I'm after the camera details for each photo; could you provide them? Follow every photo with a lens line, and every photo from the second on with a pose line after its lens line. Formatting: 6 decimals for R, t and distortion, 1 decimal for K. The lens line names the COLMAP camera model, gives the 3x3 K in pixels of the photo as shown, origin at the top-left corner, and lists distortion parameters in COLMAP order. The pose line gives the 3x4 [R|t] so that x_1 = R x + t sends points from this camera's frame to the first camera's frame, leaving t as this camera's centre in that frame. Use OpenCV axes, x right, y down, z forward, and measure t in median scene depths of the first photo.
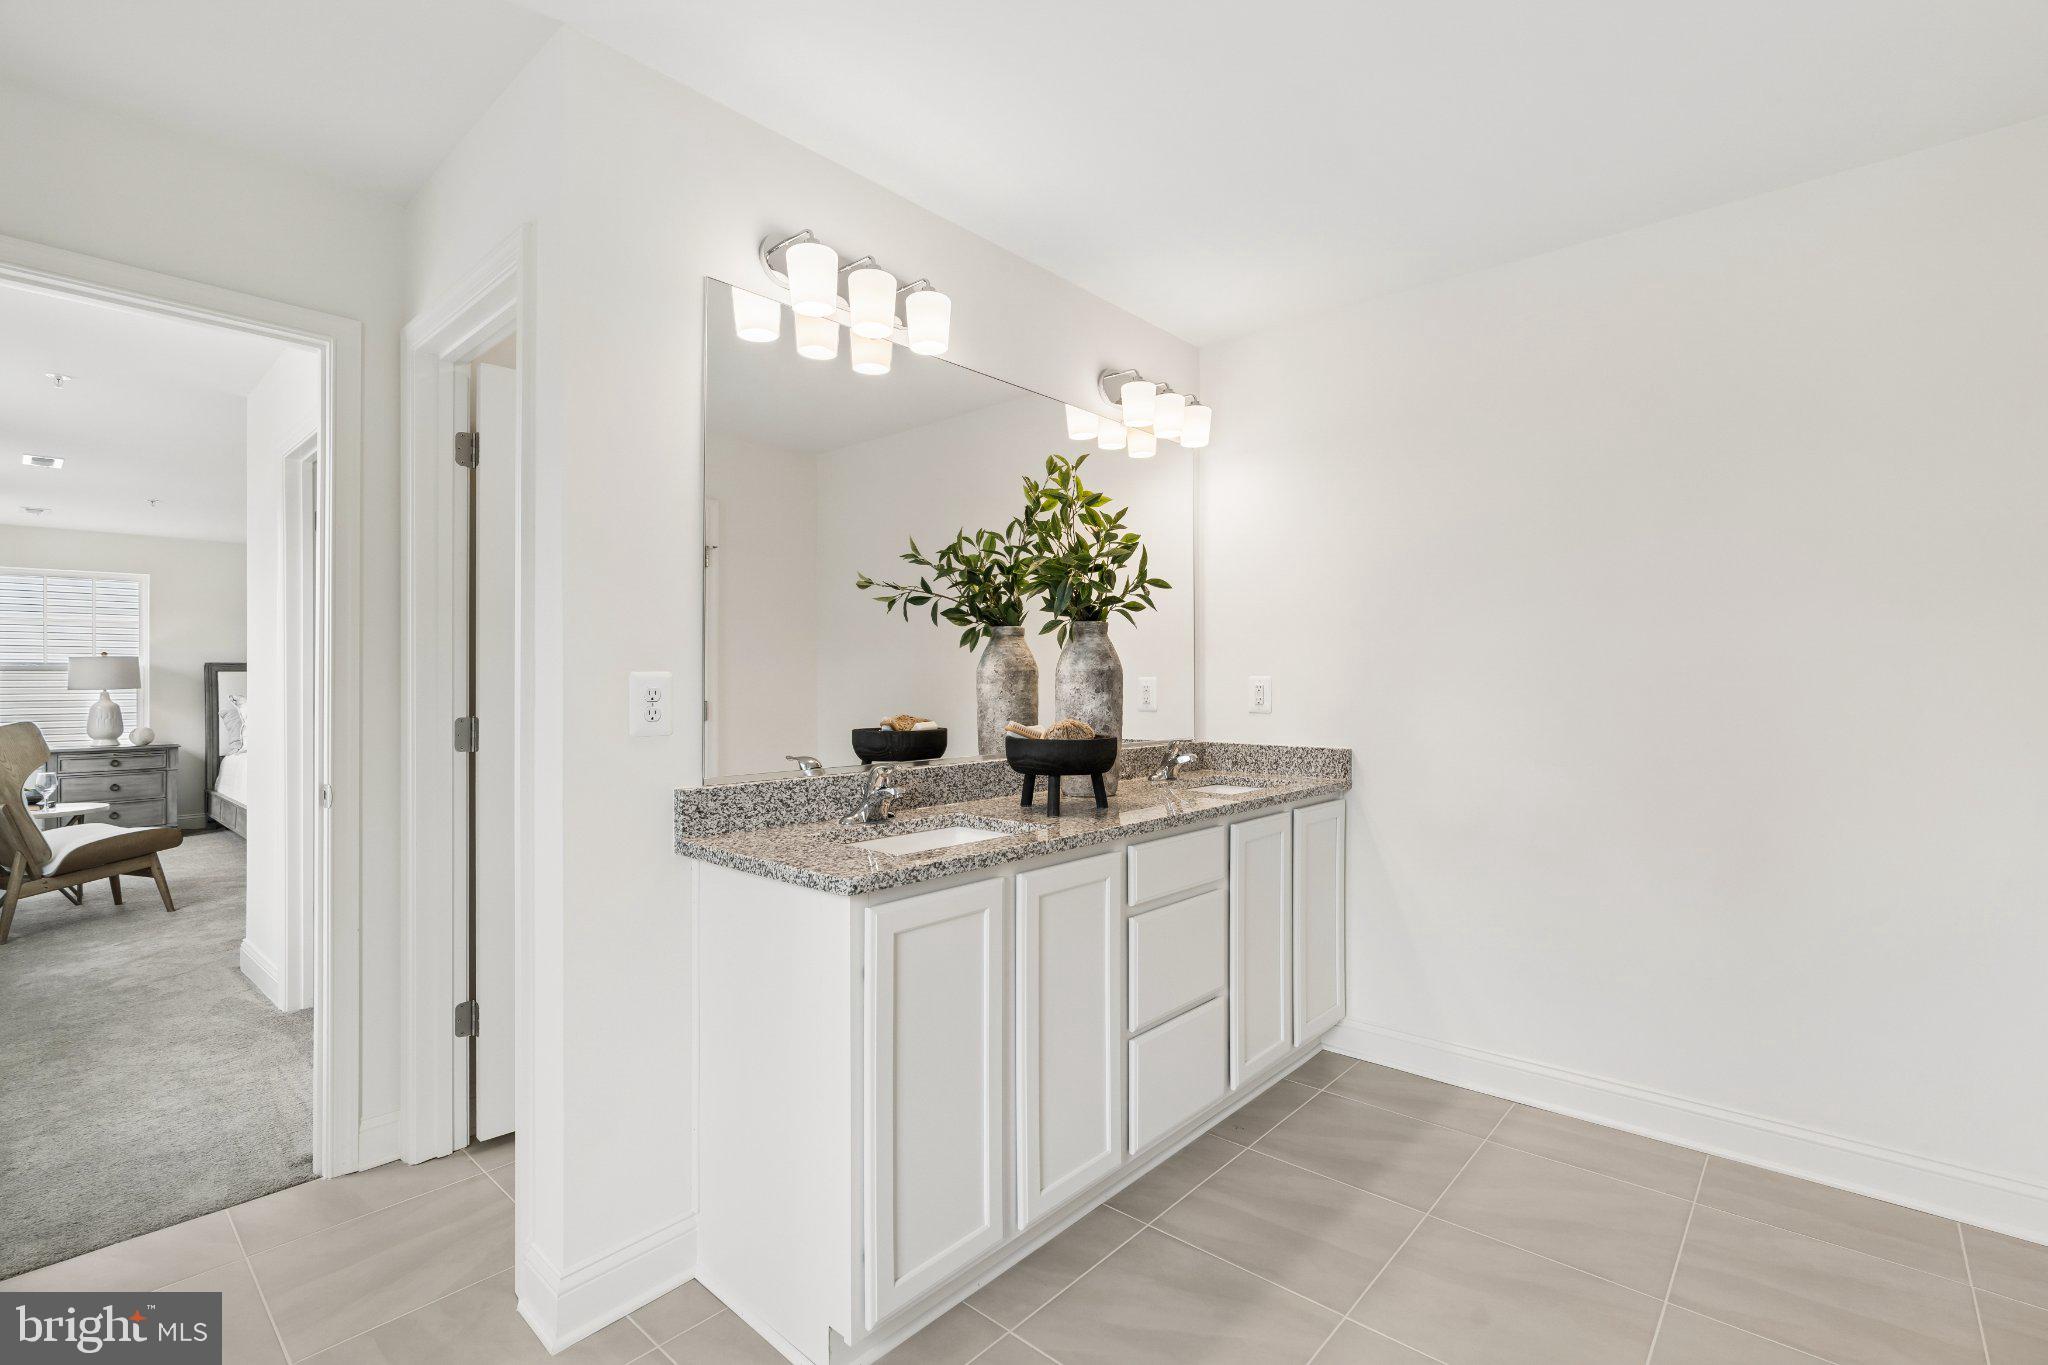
lens RADIAL K [[919.1, 0, 1024.0], [0, 919.1, 682.5], [0, 0, 1]] dist [-0.001693, 0.000197]
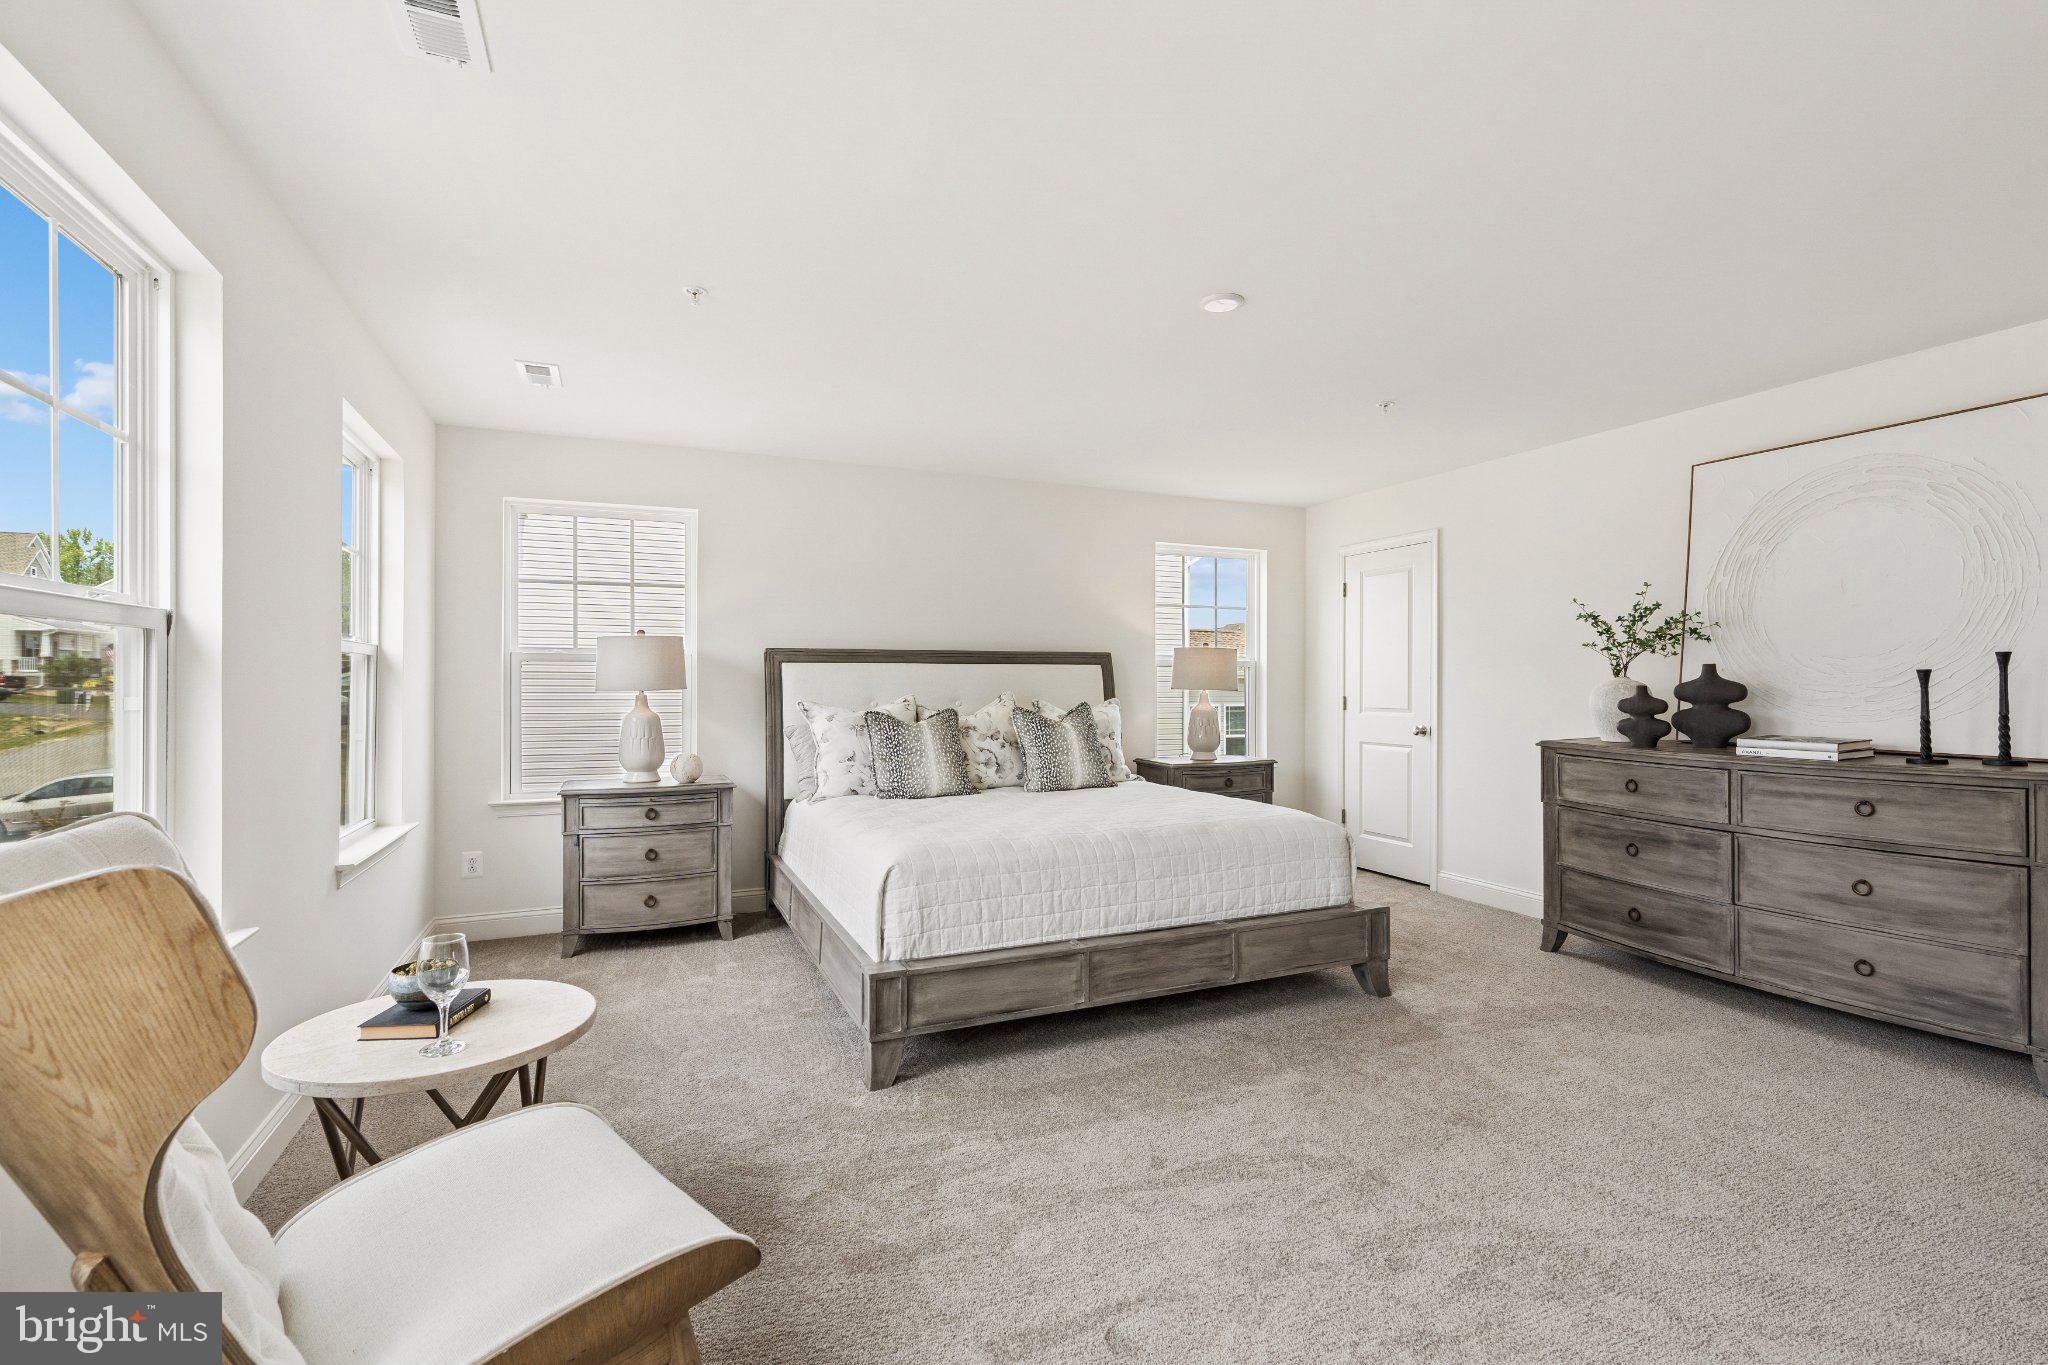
lens RADIAL K [[919.1, 0, 1024.0], [0, 919.1, 682.5], [0, 0, 1]] dist [-0.001693, 0.000197]
pose [[0.907514, 0.000582, -0.420021, -0.502401], [-0.001305, 0.999998, -0.001434, 0.002338], [0.420019, 0.001849, 0.907513, 0.541018]]
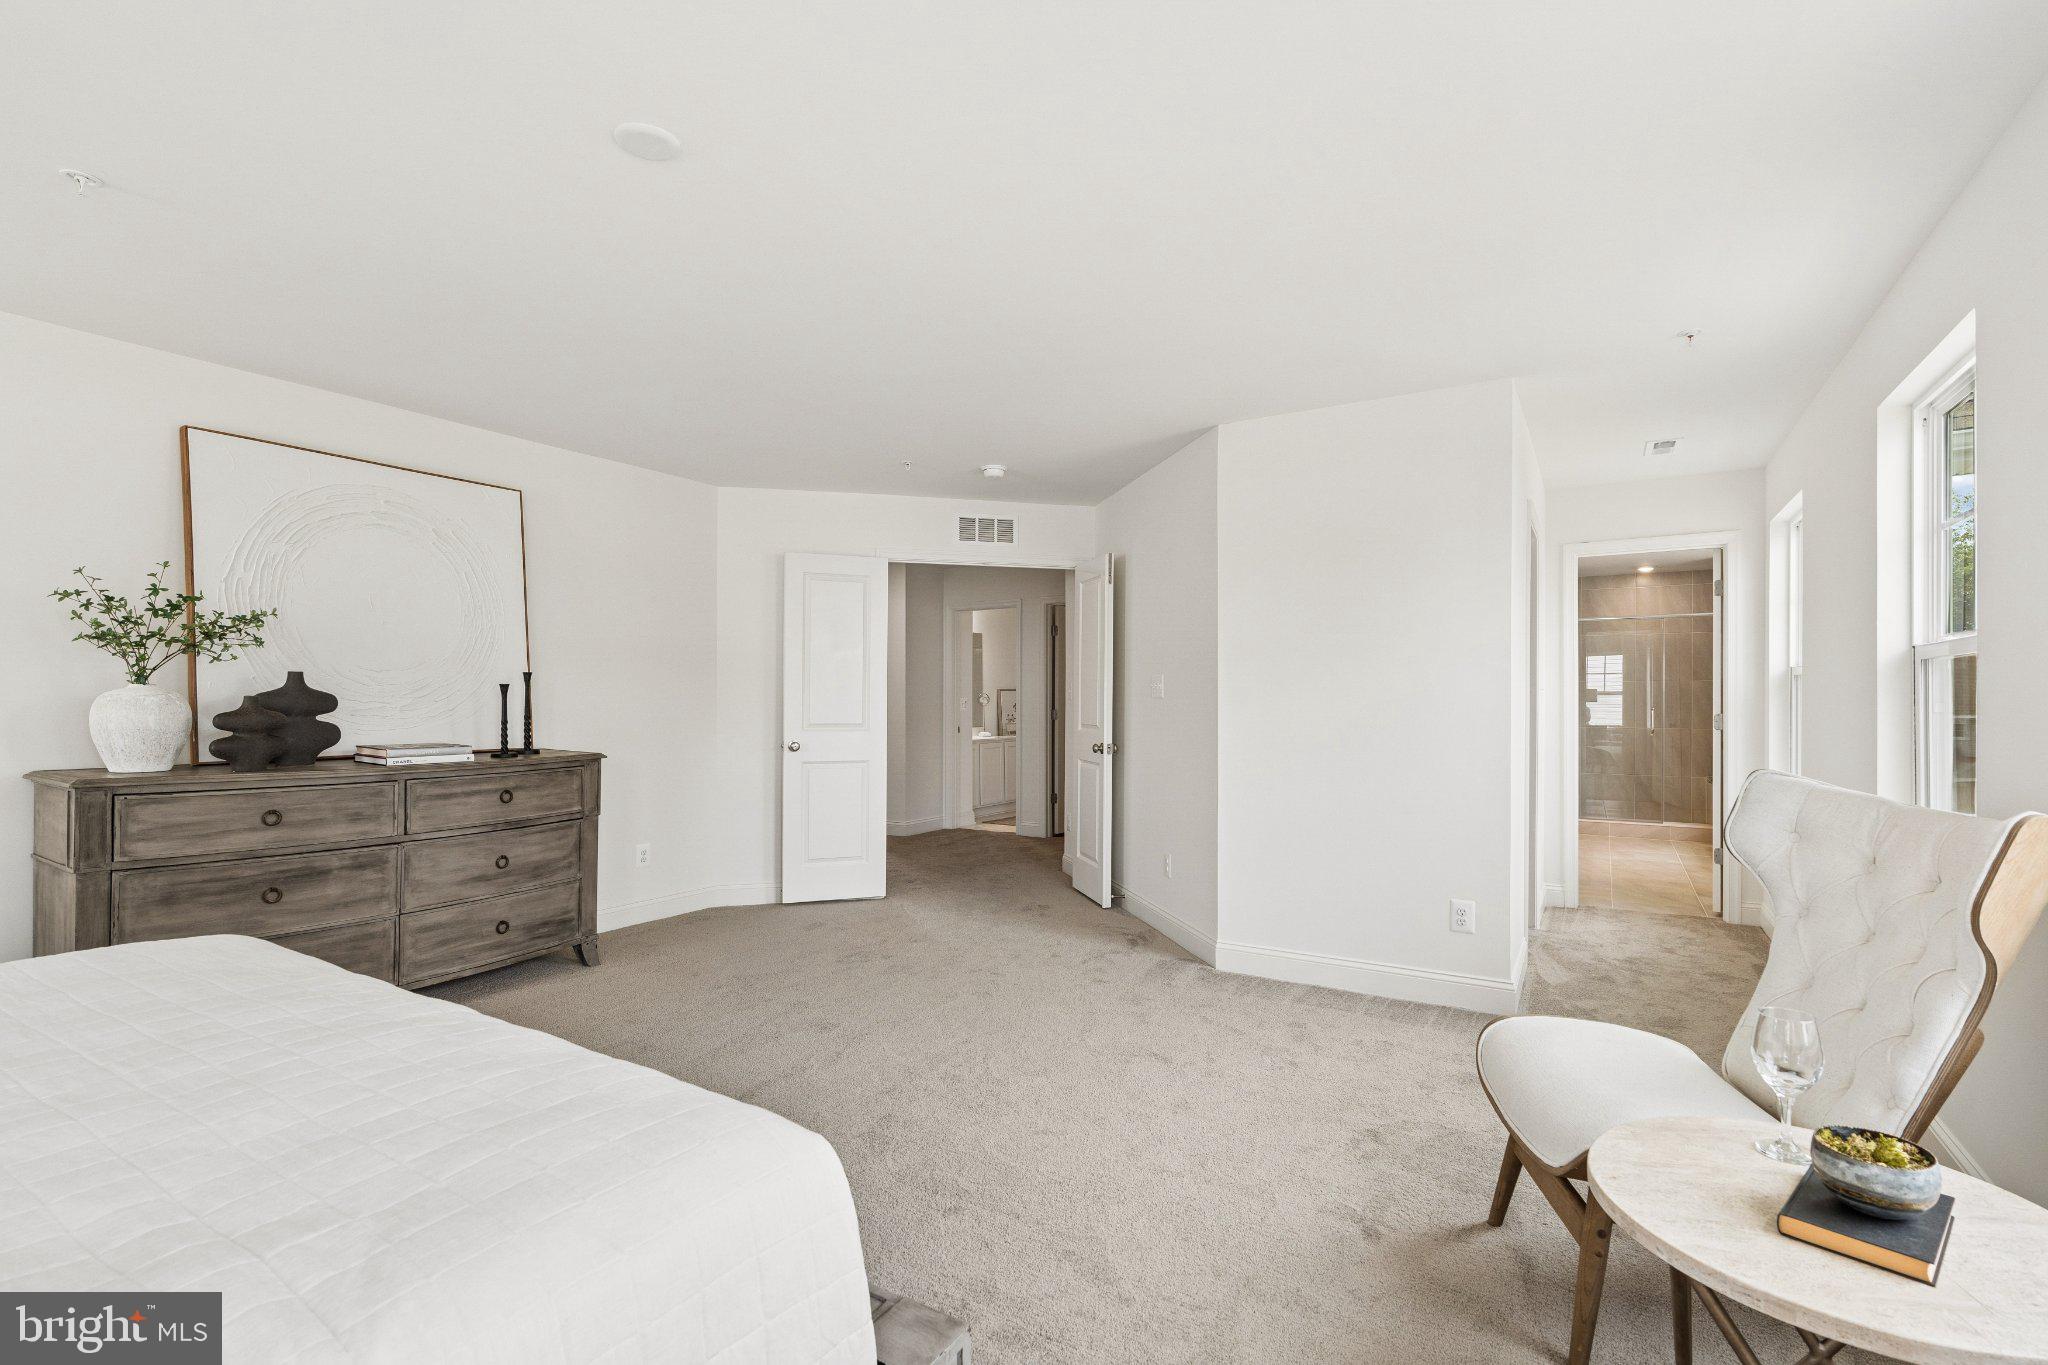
lens RADIAL K [[919.1, 0, 1024.0], [0, 919.1, 682.5], [0, 0, 1]] dist [-0.001693, 0.000197]
pose [[-0.171434, 0.015262, 0.985077, -0.883811], [-0.005758, 0.999847, -0.016493, 0.001630], [-0.985179, -0.008500, -0.171320, 0.880669]]
